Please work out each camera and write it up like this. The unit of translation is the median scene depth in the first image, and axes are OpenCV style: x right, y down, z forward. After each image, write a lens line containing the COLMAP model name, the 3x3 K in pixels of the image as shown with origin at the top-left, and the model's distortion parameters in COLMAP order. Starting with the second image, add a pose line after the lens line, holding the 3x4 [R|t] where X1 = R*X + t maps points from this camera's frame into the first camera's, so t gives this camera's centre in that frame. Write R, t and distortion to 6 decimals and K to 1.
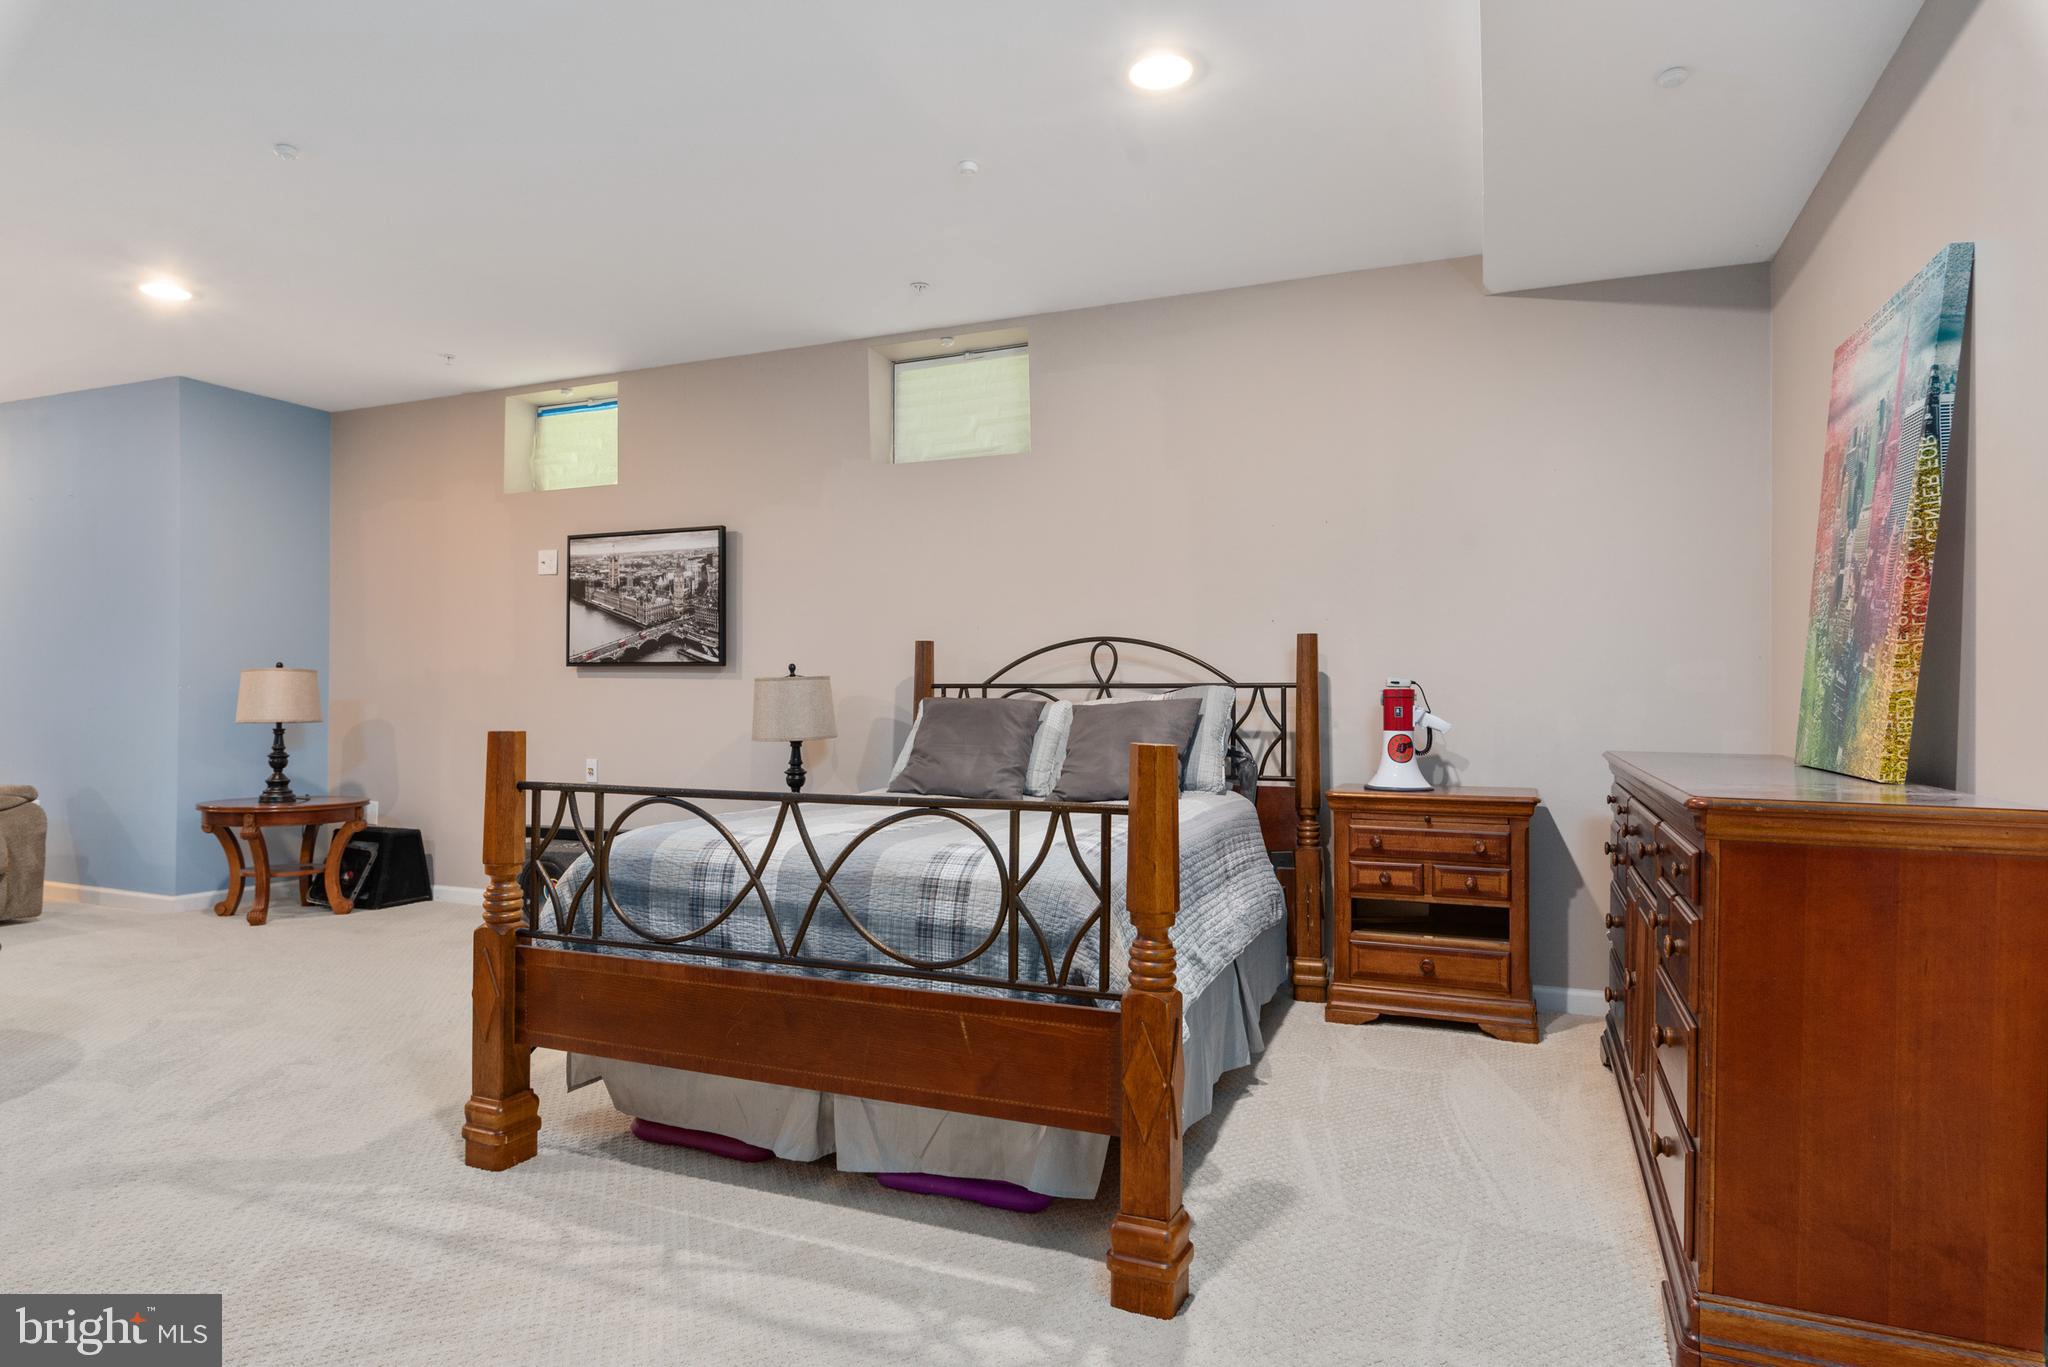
lens RADIAL K [[1158.5, 0, 1024.0], [0, 1158.5, 683.5], [0, 0, 1]] dist [0.000829, -0.001055]
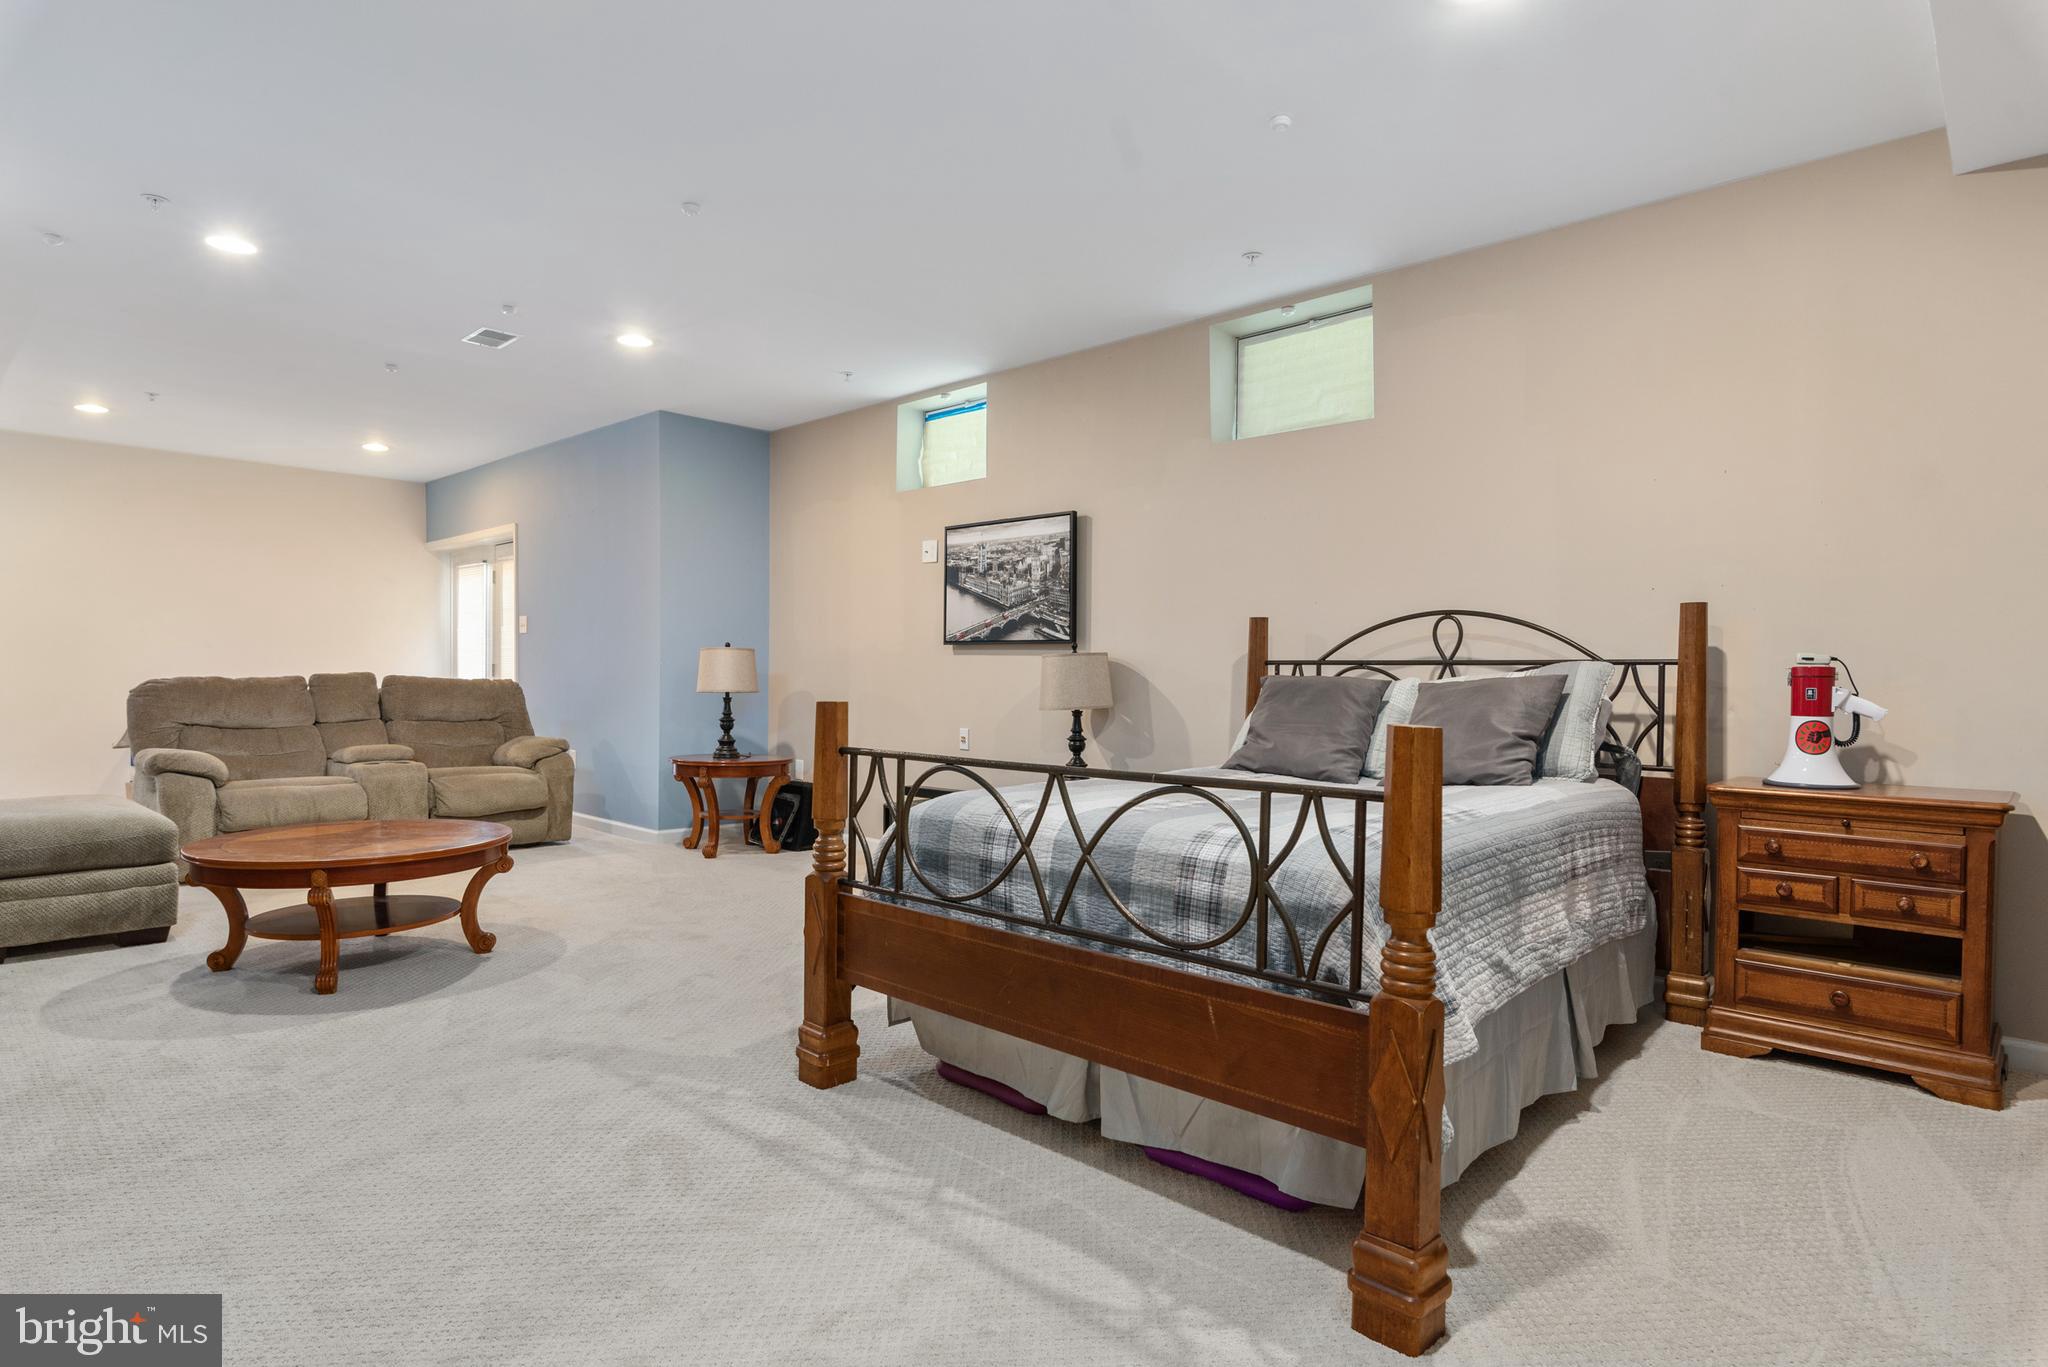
lens RADIAL K [[1103.6, 0, 1013.9], [0, 1103.6, 695.3], [0, 0, 1]] dist [0.000075, -0.000542]
pose [[0.933034, 0.011934, -0.359591, 0.072531], [-0.000894, 0.999524, 0.030851, 0.001443], [0.359788, -0.028463, 0.932600, 0.048958]]
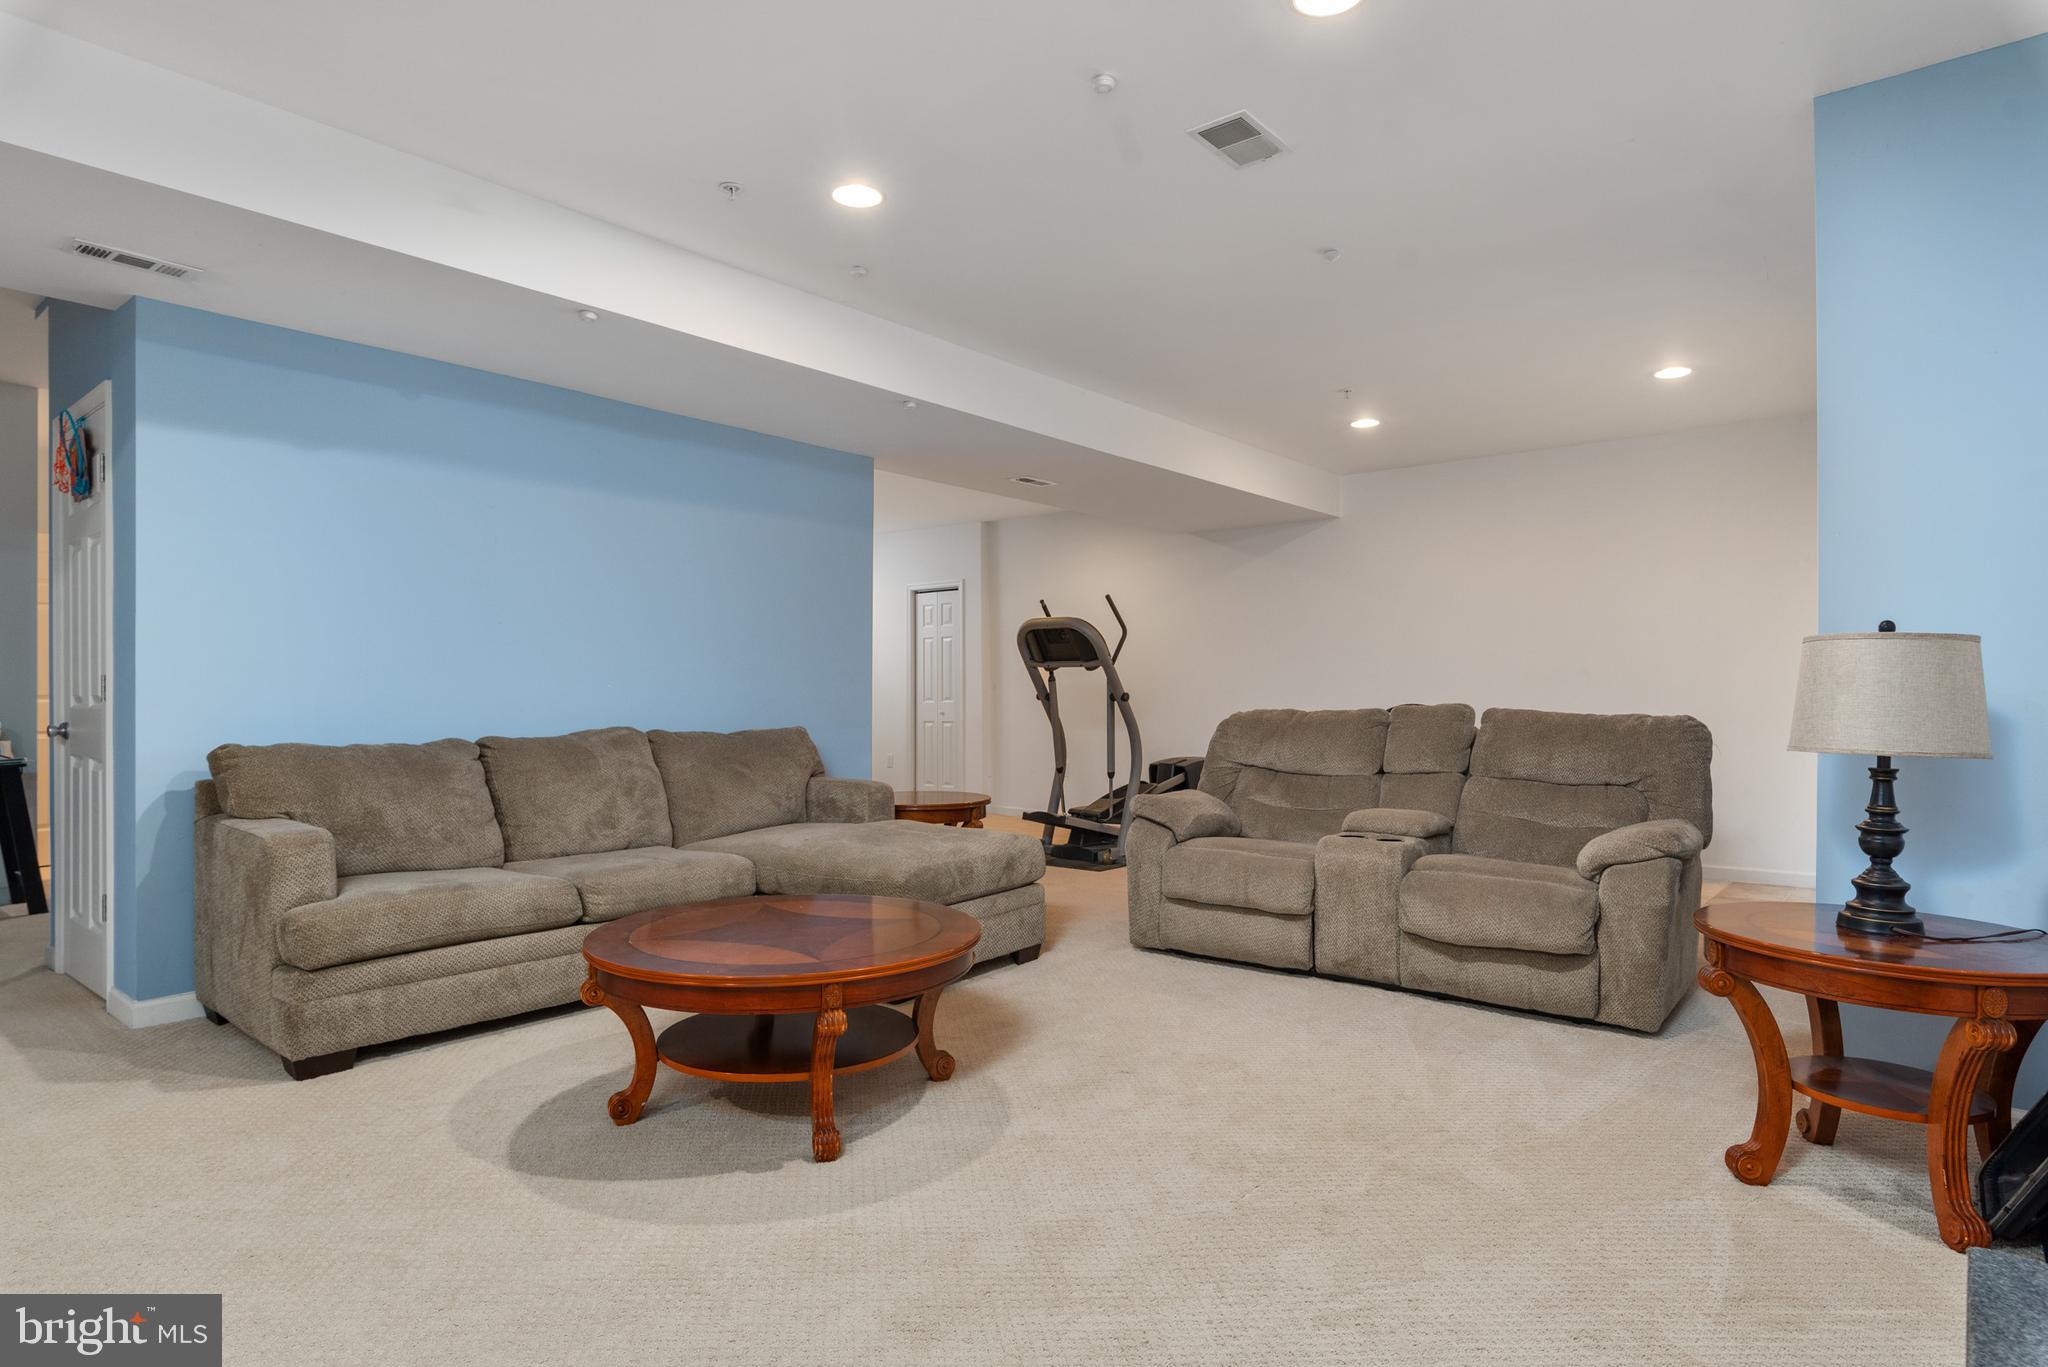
lens RADIAL K [[1158.5, 0, 1024.0], [0, 1158.5, 683.5], [0, 0, 1]] dist [0.000829, -0.001055]
pose [[-0.297033, -0.013637, -0.954770, -0.164329], [0.010177, 0.999796, -0.017446, 0.014718], [0.954813, -0.014899, -0.296833, 1.183132]]
